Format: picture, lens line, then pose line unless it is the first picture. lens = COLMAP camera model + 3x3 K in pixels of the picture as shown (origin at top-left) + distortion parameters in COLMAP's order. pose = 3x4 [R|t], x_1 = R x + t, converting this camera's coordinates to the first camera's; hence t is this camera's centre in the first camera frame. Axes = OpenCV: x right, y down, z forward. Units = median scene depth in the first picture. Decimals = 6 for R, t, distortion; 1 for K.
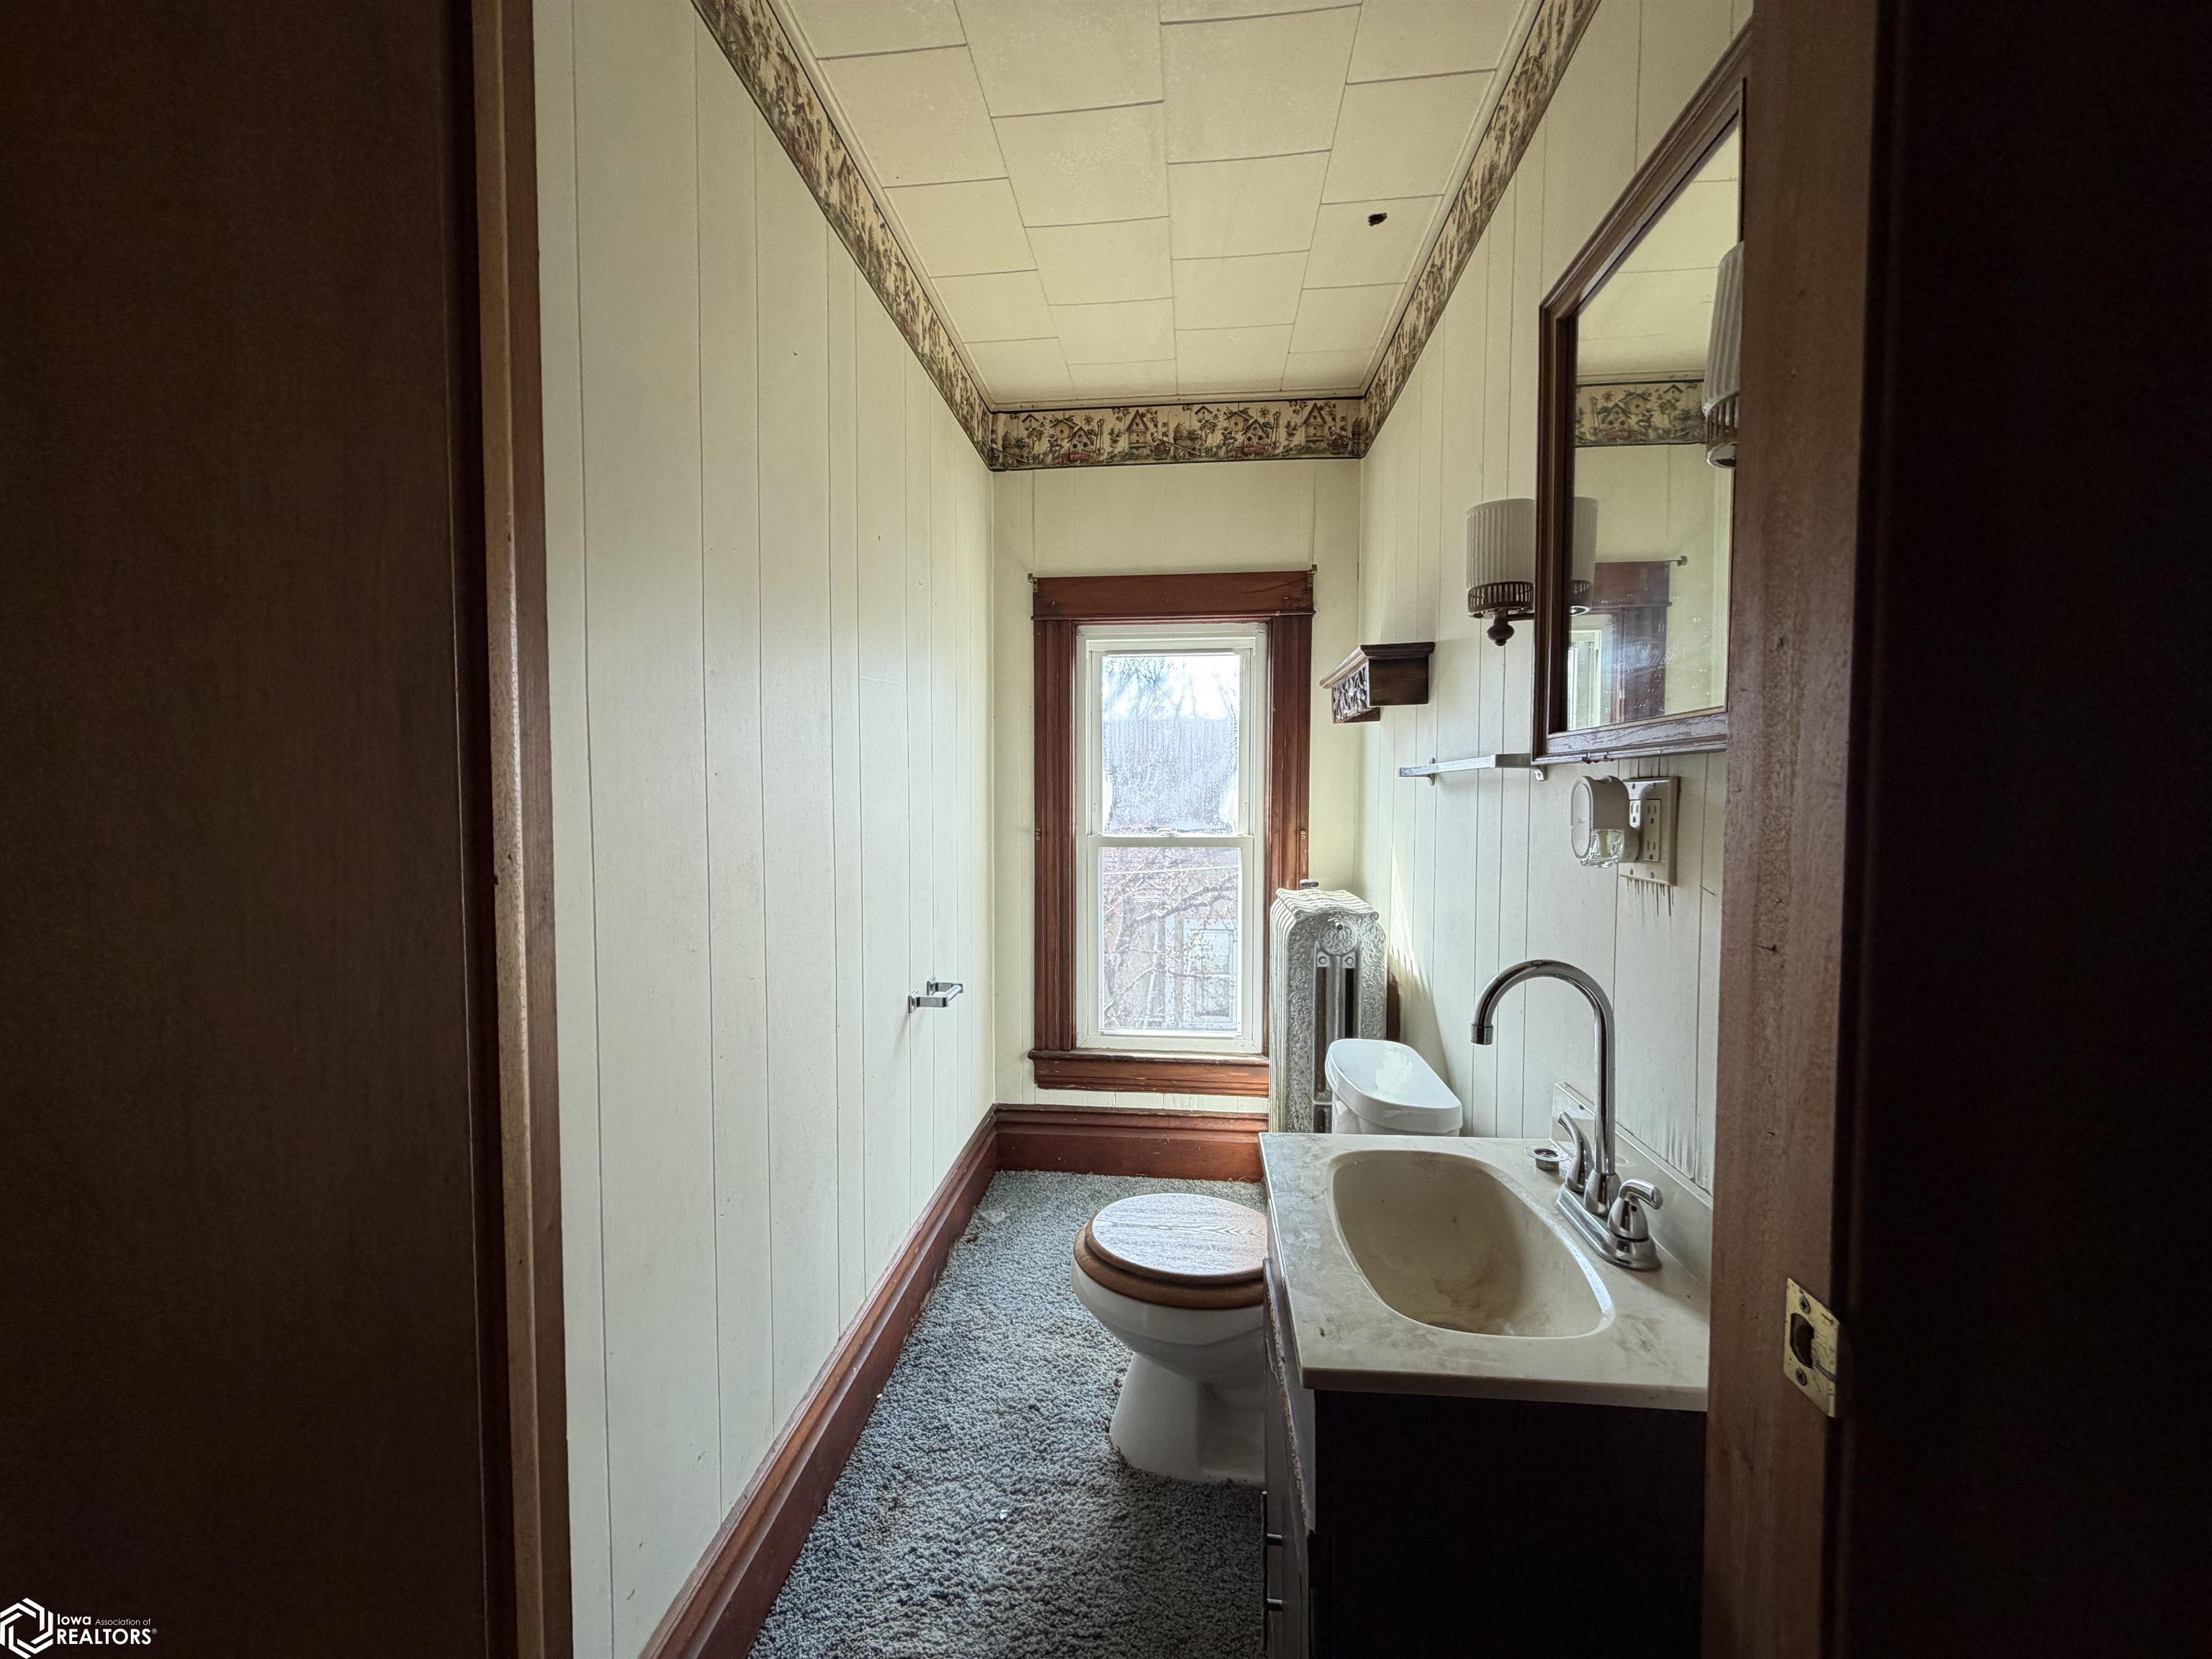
lens RADIAL K [[877.0, 0, 1096.9], [0, 877.0, 823.4], [0, 0, 1]] dist [-0.000789, -0.000145]
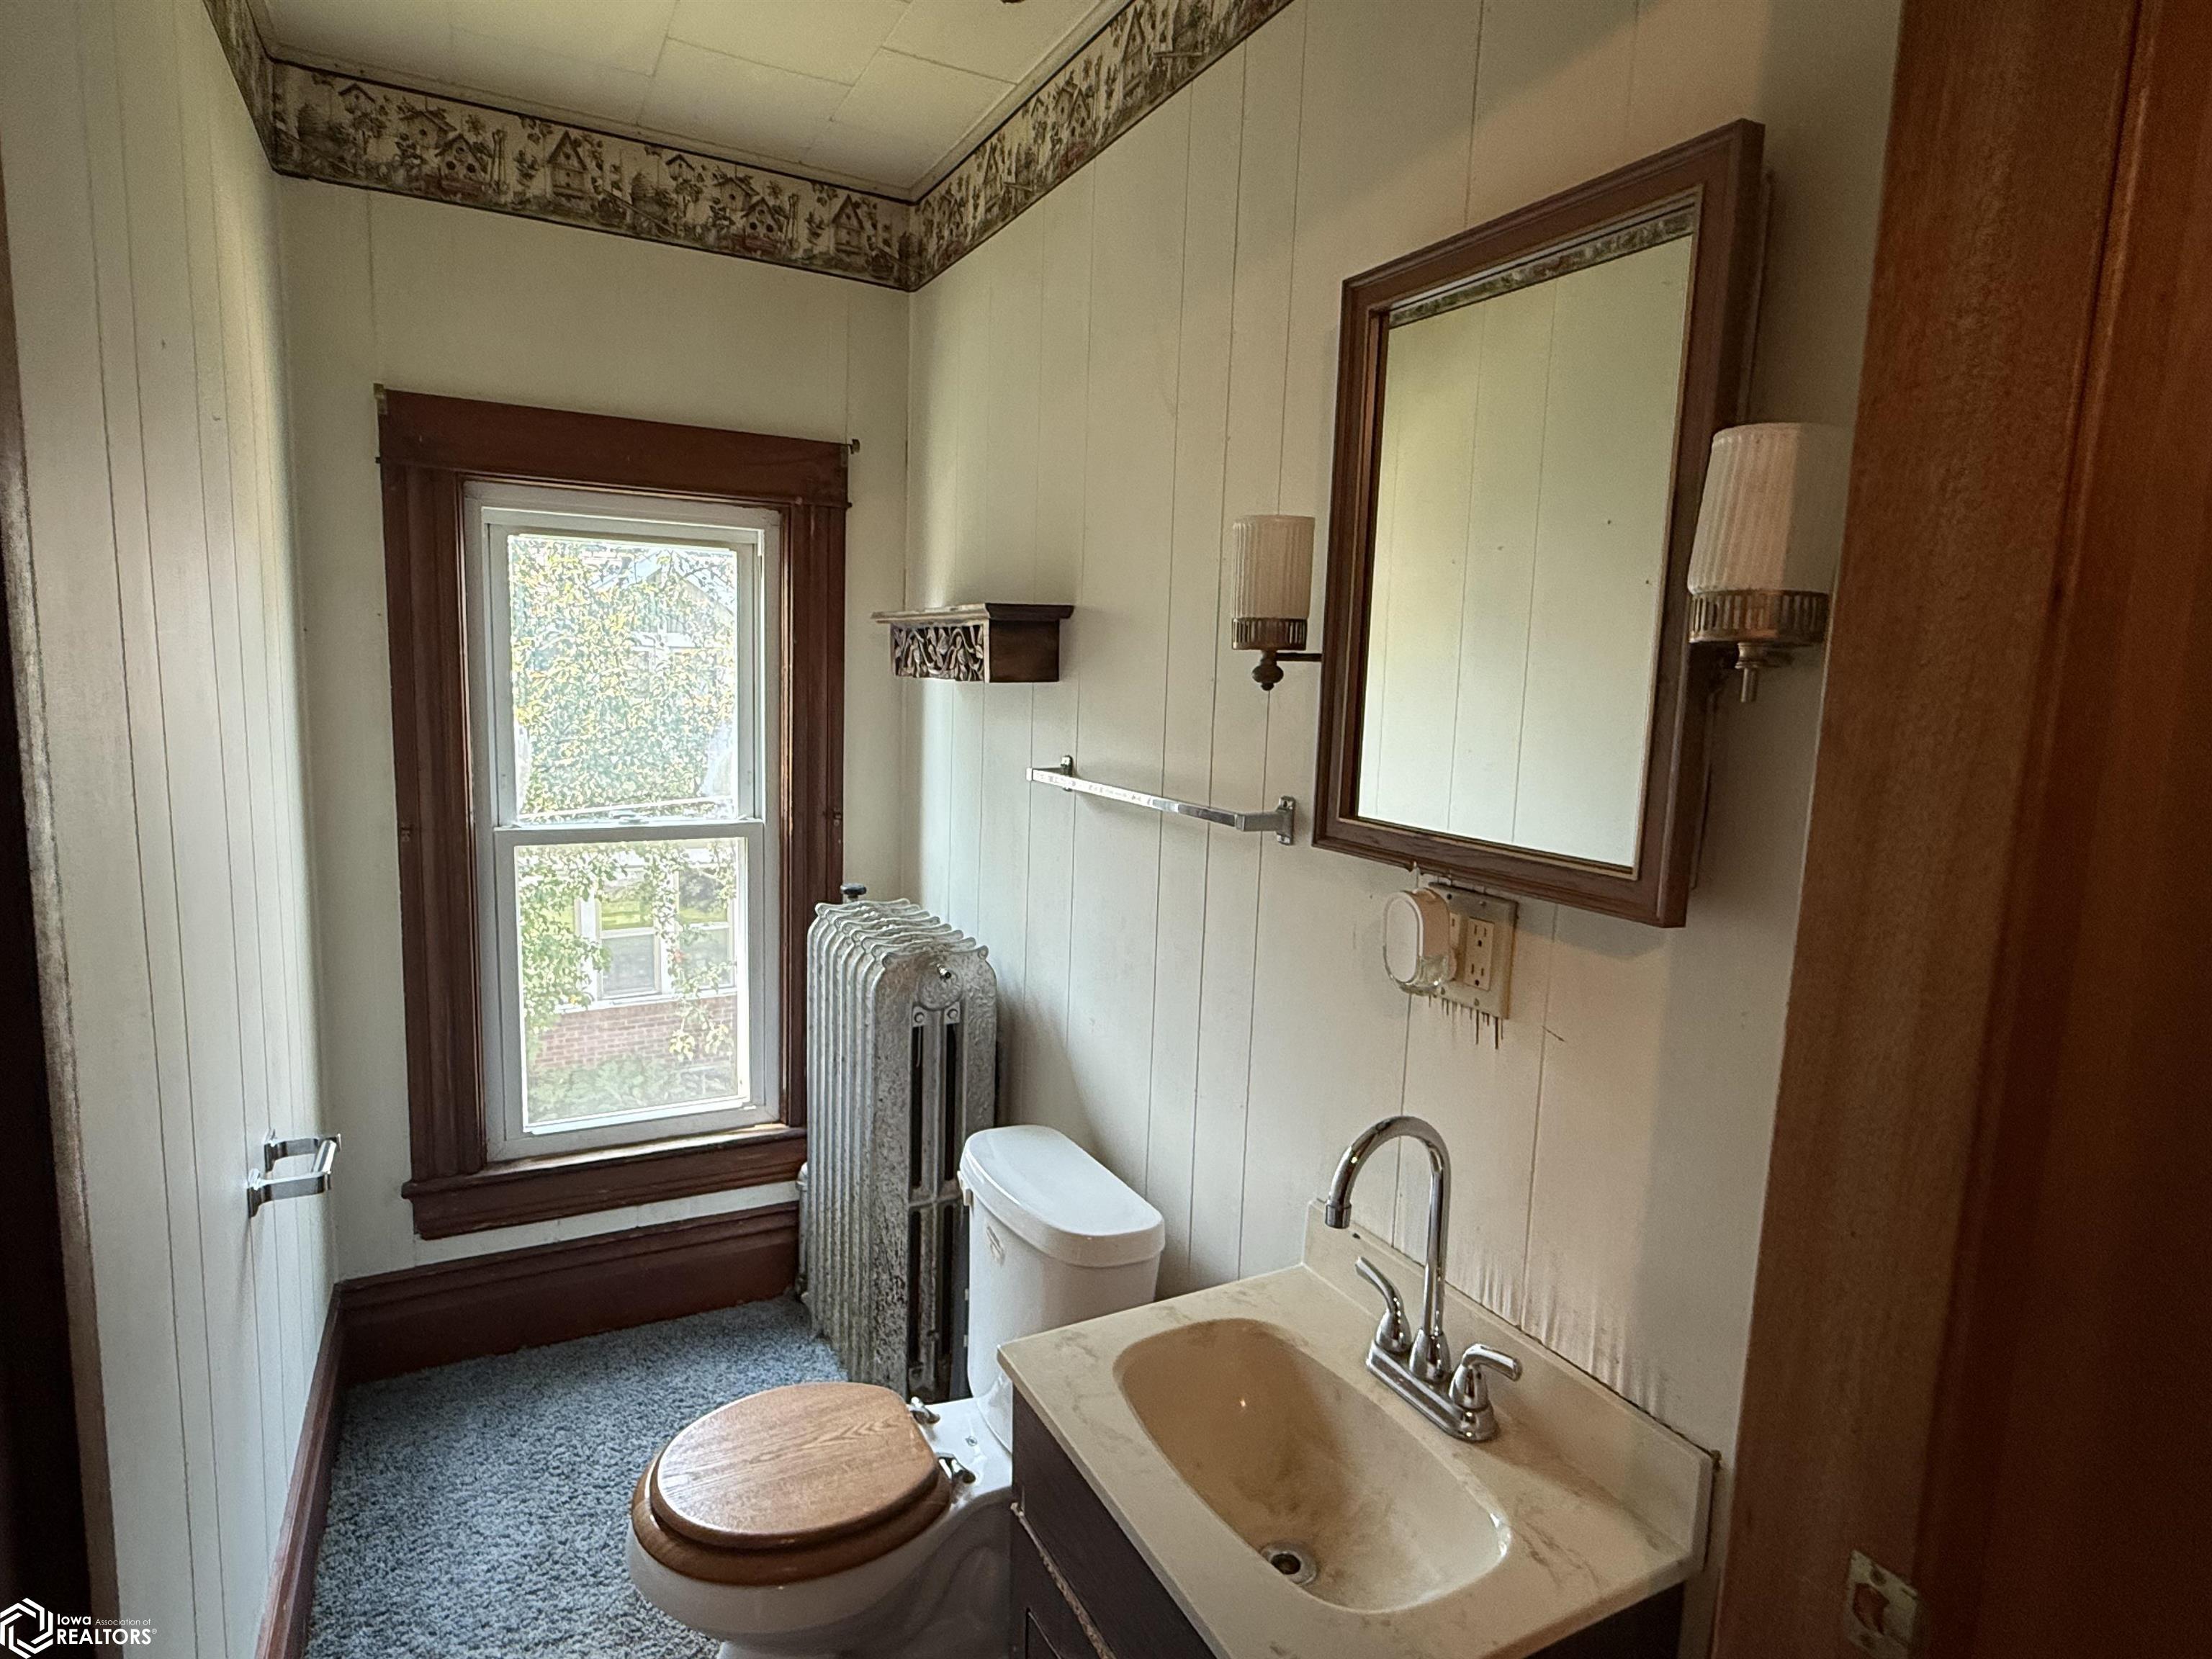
lens RADIAL K [[1189.7, 0, 1098.4], [0, 1189.7, 824.1], [0, 0, 1]] dist [0.000830, -0.000099]
pose [[0.834423, -0.042060, 0.549517, -0.121986], [-0.013938, 0.995154, 0.097333, -0.080711], [-0.550948, -0.088876, 0.829794, 0.071186]]
